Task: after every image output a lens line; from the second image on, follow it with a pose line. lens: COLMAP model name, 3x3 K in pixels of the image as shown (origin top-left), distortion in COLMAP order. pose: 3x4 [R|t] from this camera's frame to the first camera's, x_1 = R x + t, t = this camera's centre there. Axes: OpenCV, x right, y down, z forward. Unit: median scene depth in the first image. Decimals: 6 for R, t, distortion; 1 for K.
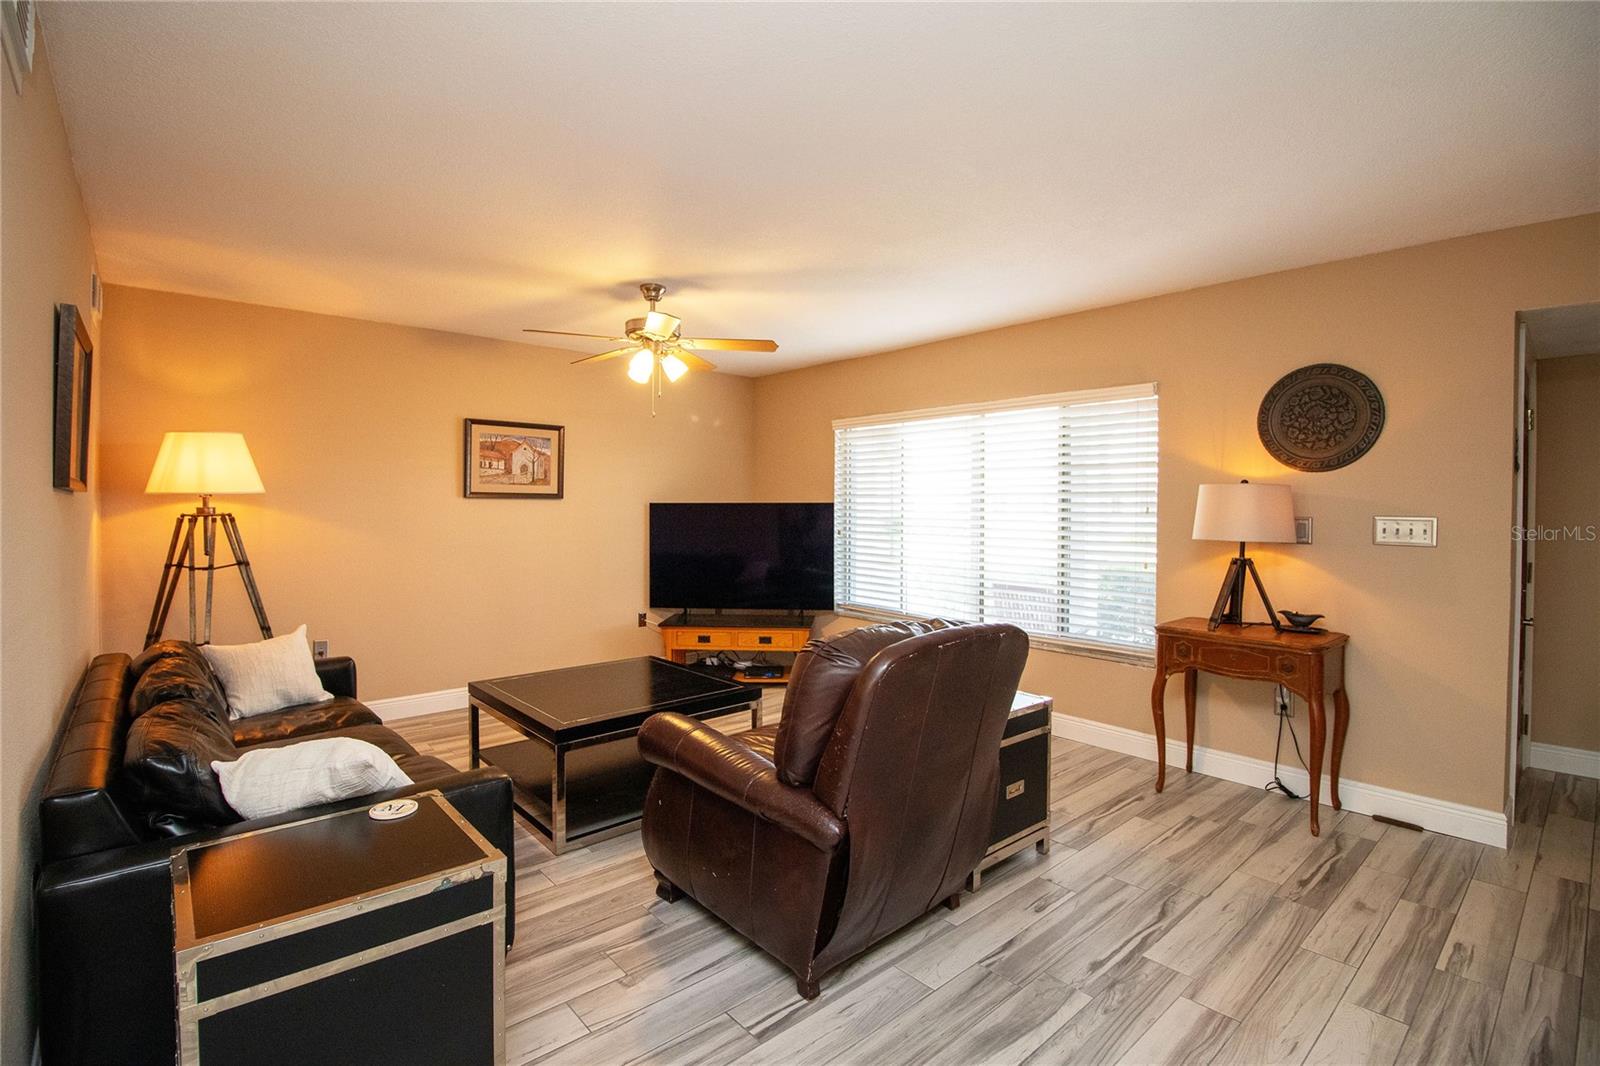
lens RADIAL K [[735.3, 0, 785.1], [0, 735.3, 514.4], [0, 0, 1]] dist [0.000700, -0.013188]
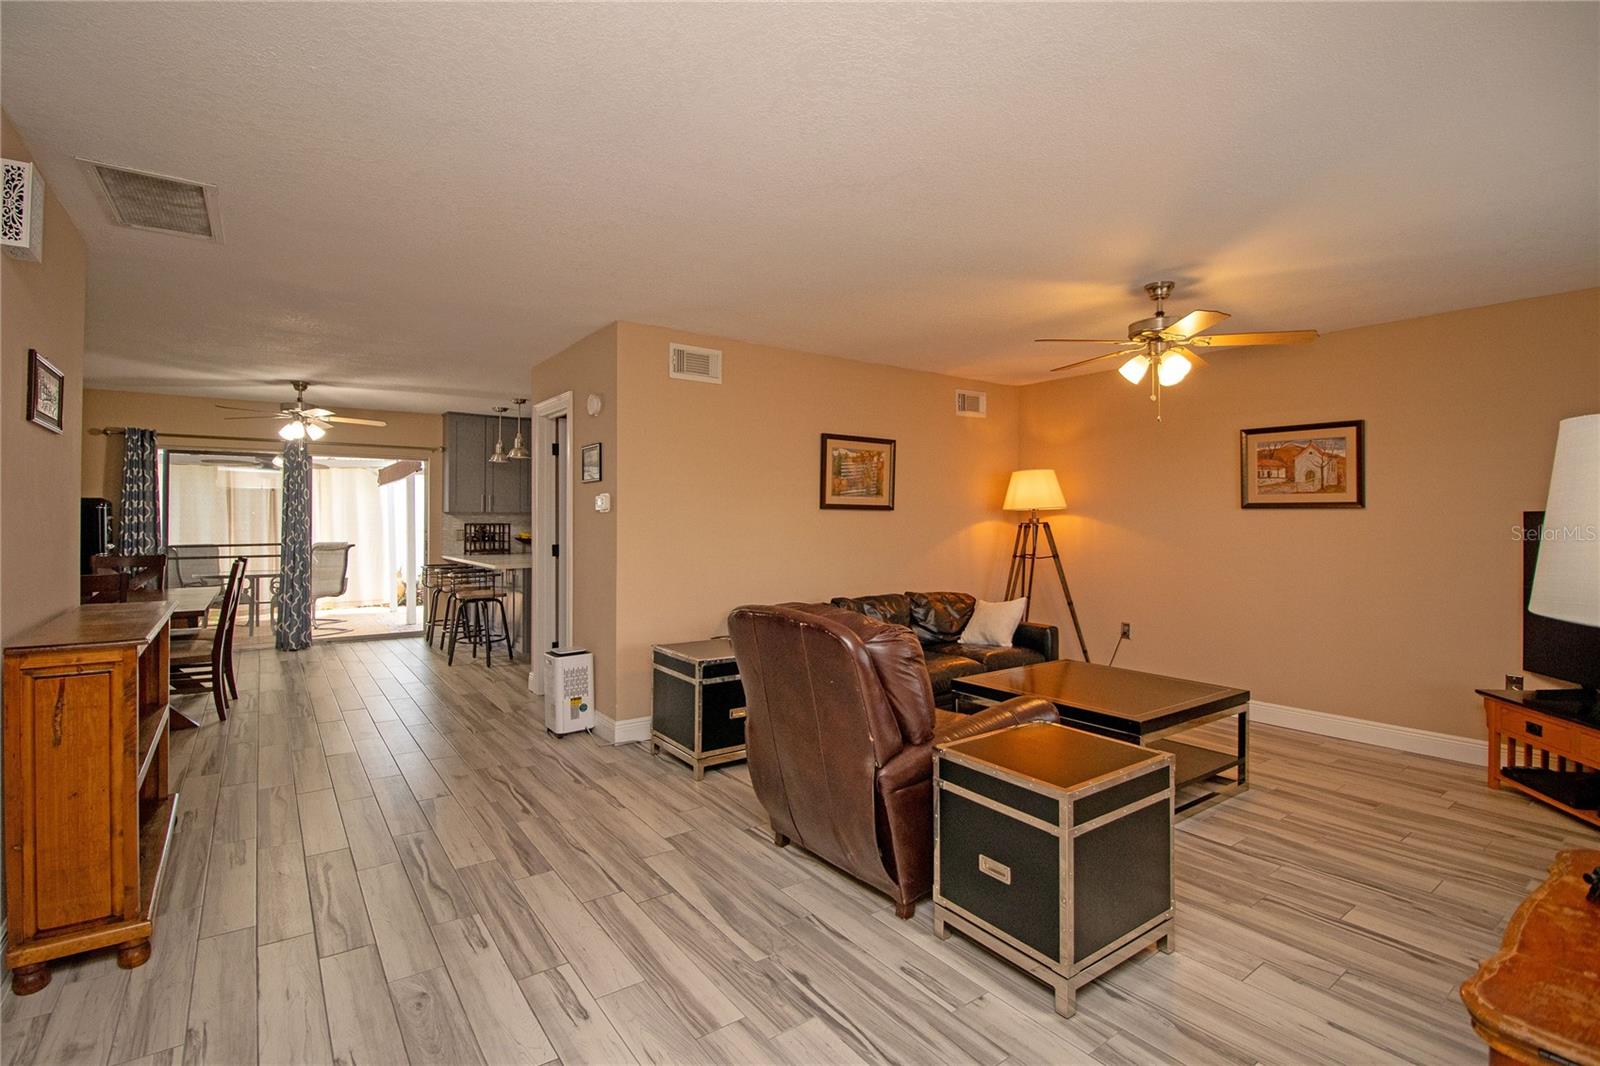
lens RADIAL K [[735.3, 0, 785.1], [0, 735.3, 514.4], [0, 0, 1]] dist [0.000700, -0.013188]
pose [[-0.089892, -0.009499, -0.995906, 0.909030], [-0.013922, 0.999869, -0.008280, 0.002814], [0.995854, 0.013120, -0.090012, 0.682250]]
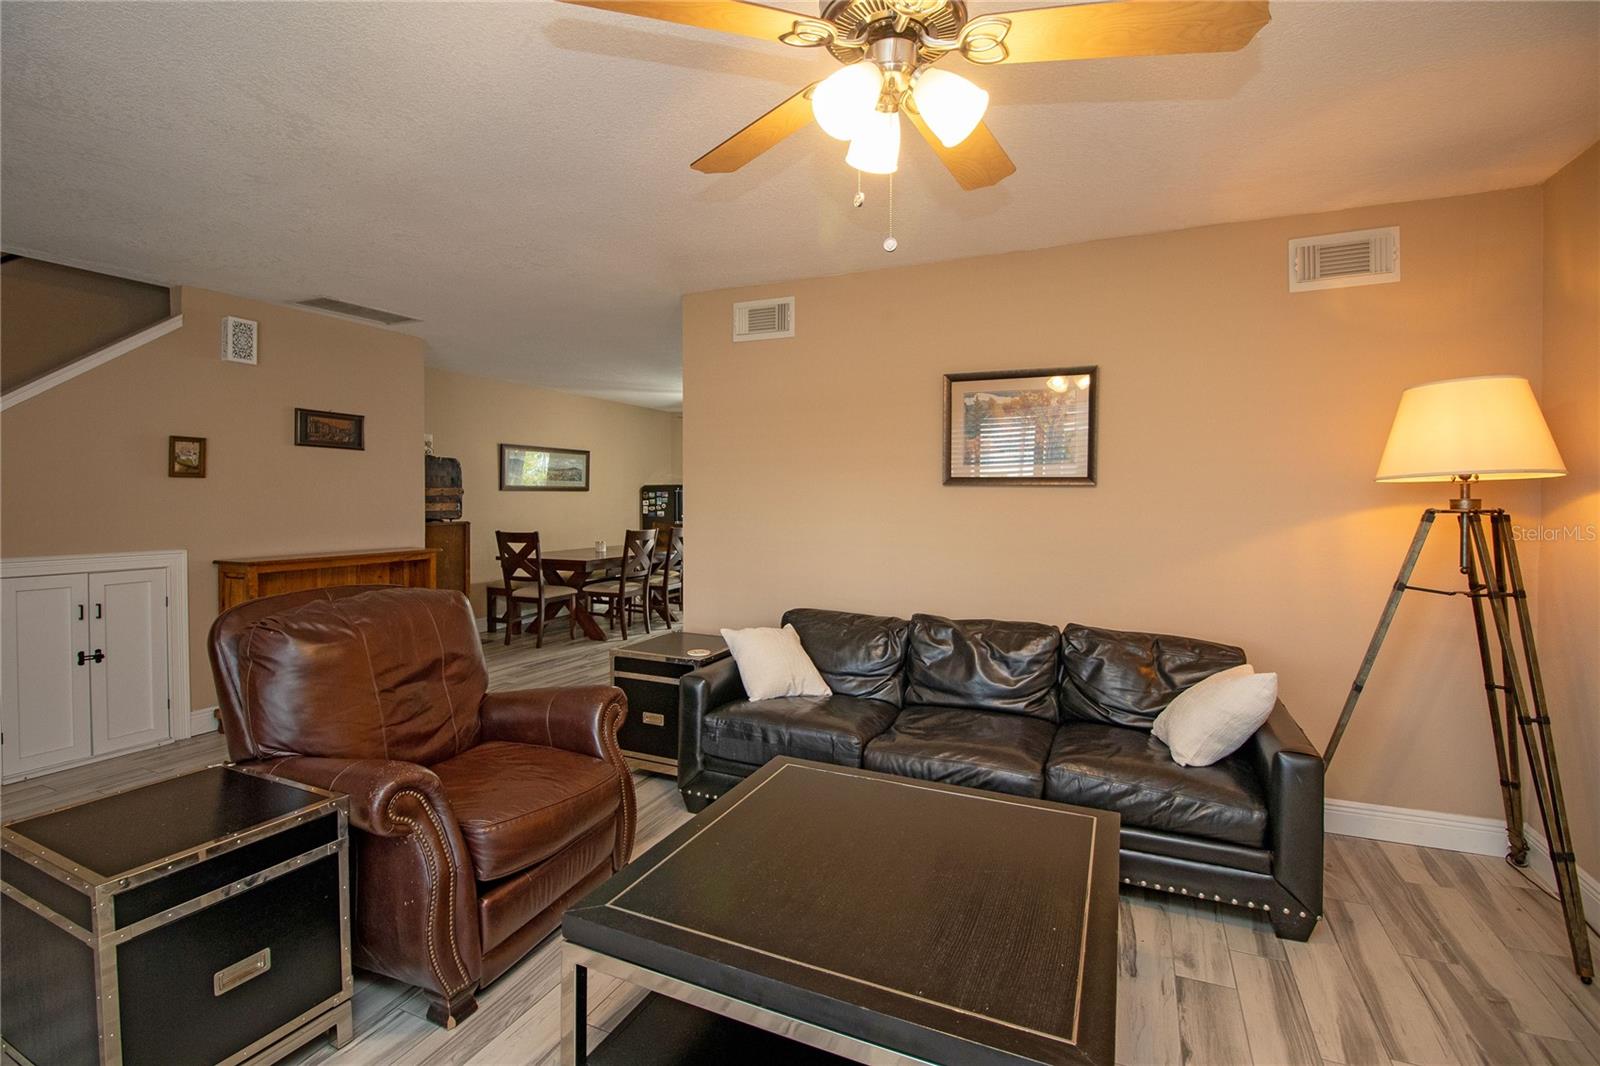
lens RADIAL K [[715.8, 0, 812.3], [0, 715.8, 511.5], [0, 0, 1]] dist [-0.000625, -0.016607]
pose [[-0.903126, 0.001034, -0.429375, -0.009638], [-0.012460, 0.999513, 0.028614, -0.010915], [0.429195, 0.031192, -0.902673, 1.476049]]
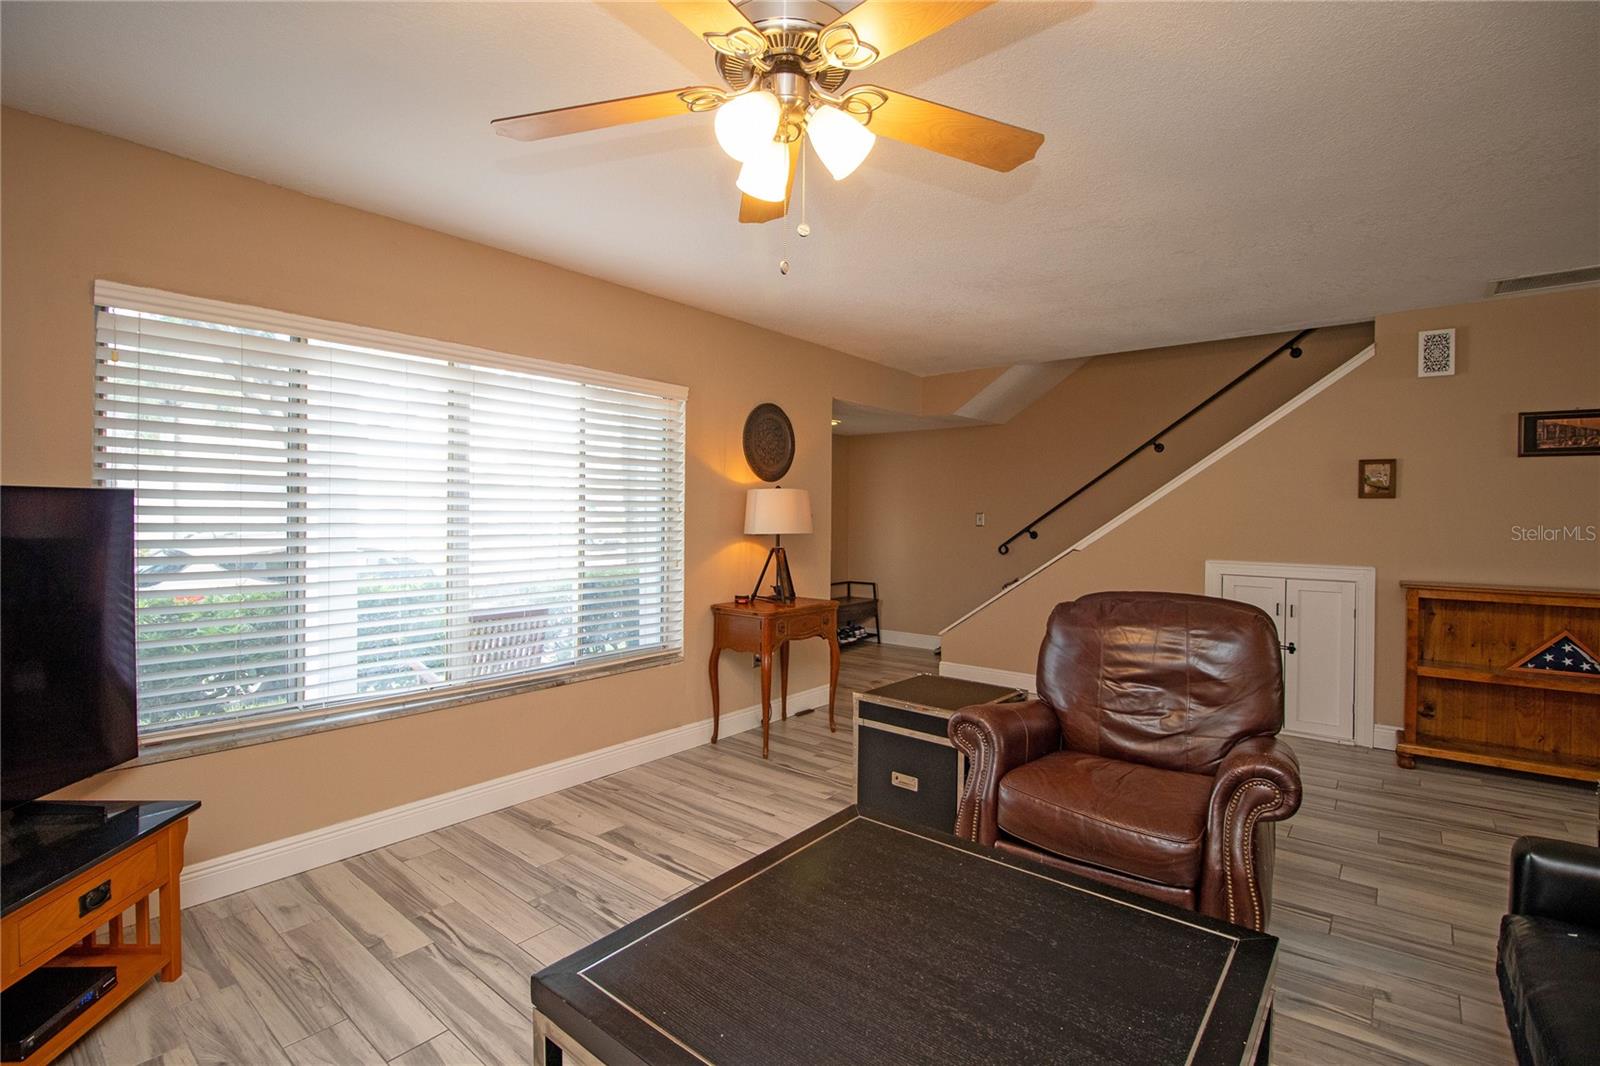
lens RADIAL K [[735.3, 0, 785.1], [0, 735.3, 514.4], [0, 0, 1]] dist [0.000700, -0.013188]
pose [[-0.159482, -0.005352, 0.987186, -0.640466], [0.004821, 0.999969, 0.006200, -0.005696], [-0.987189, 0.005748, -0.159451, 1.196313]]
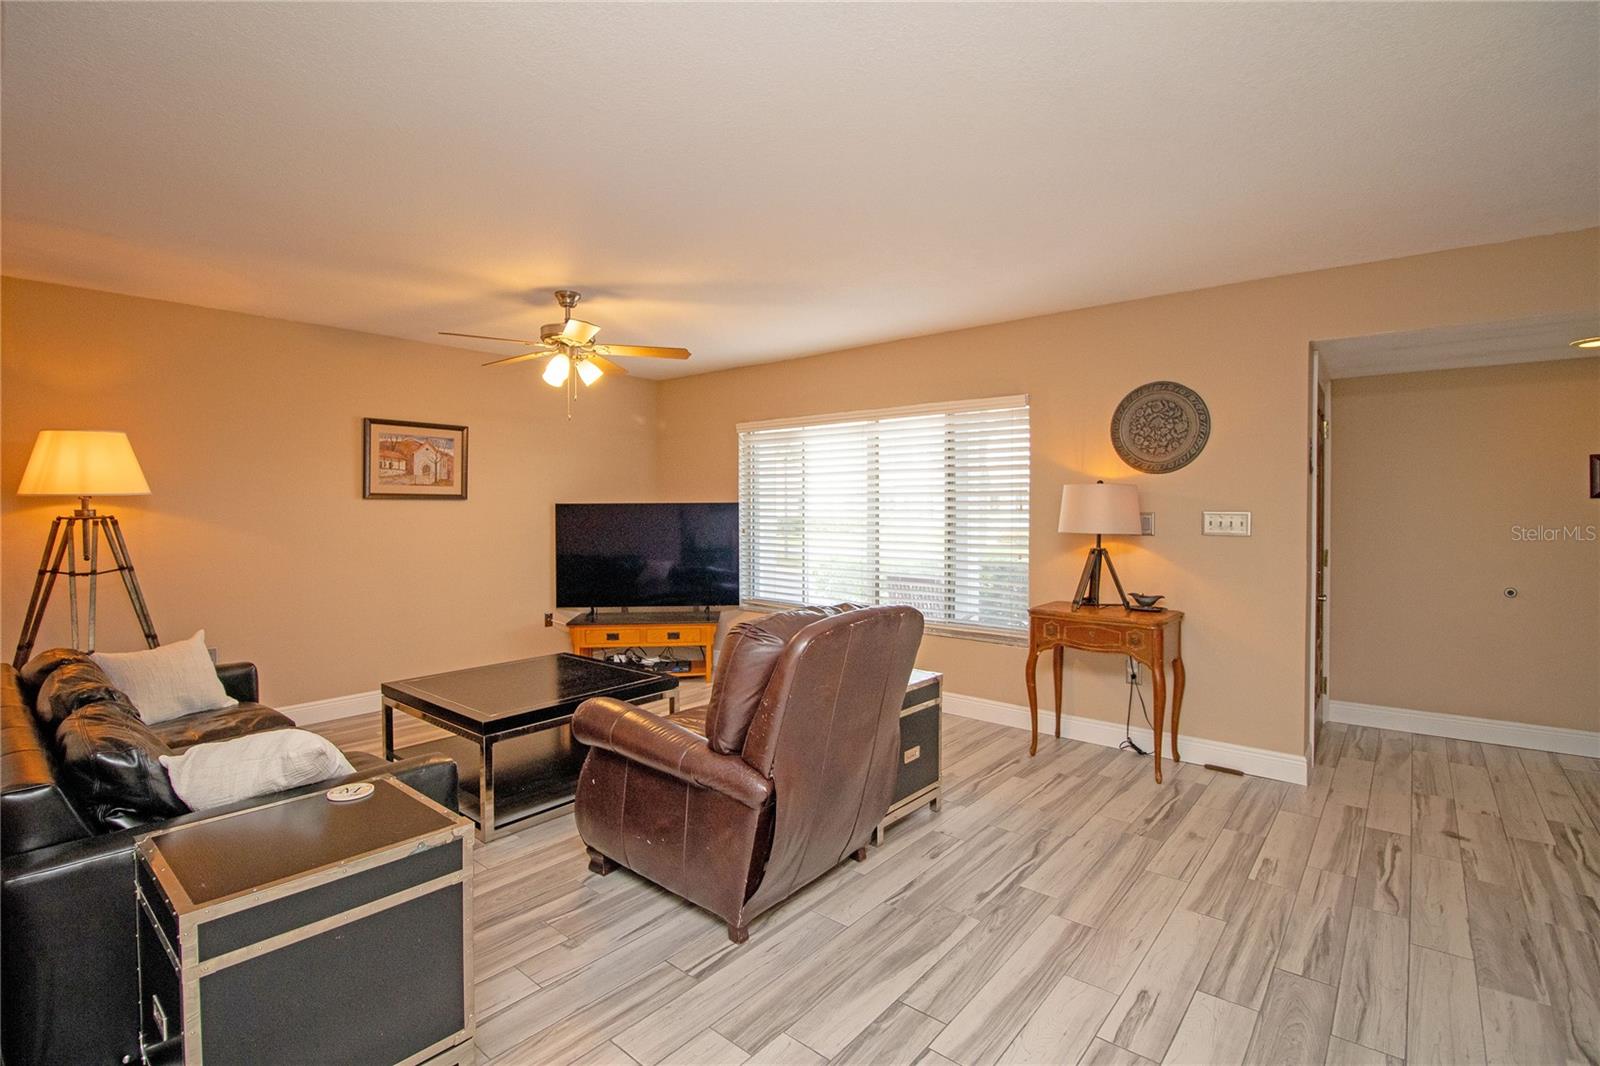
lens RADIAL K [[735.3, 0, 785.1], [0, 735.3, 514.4], [0, 0, 1]] dist [0.000700, -0.013188]
pose [[0.989289, -0.006729, 0.145814, -0.034231], [0.006883, 0.999976, -0.000552, 0.003501], [-0.145807, 0.001550, 0.989312, -0.072995]]
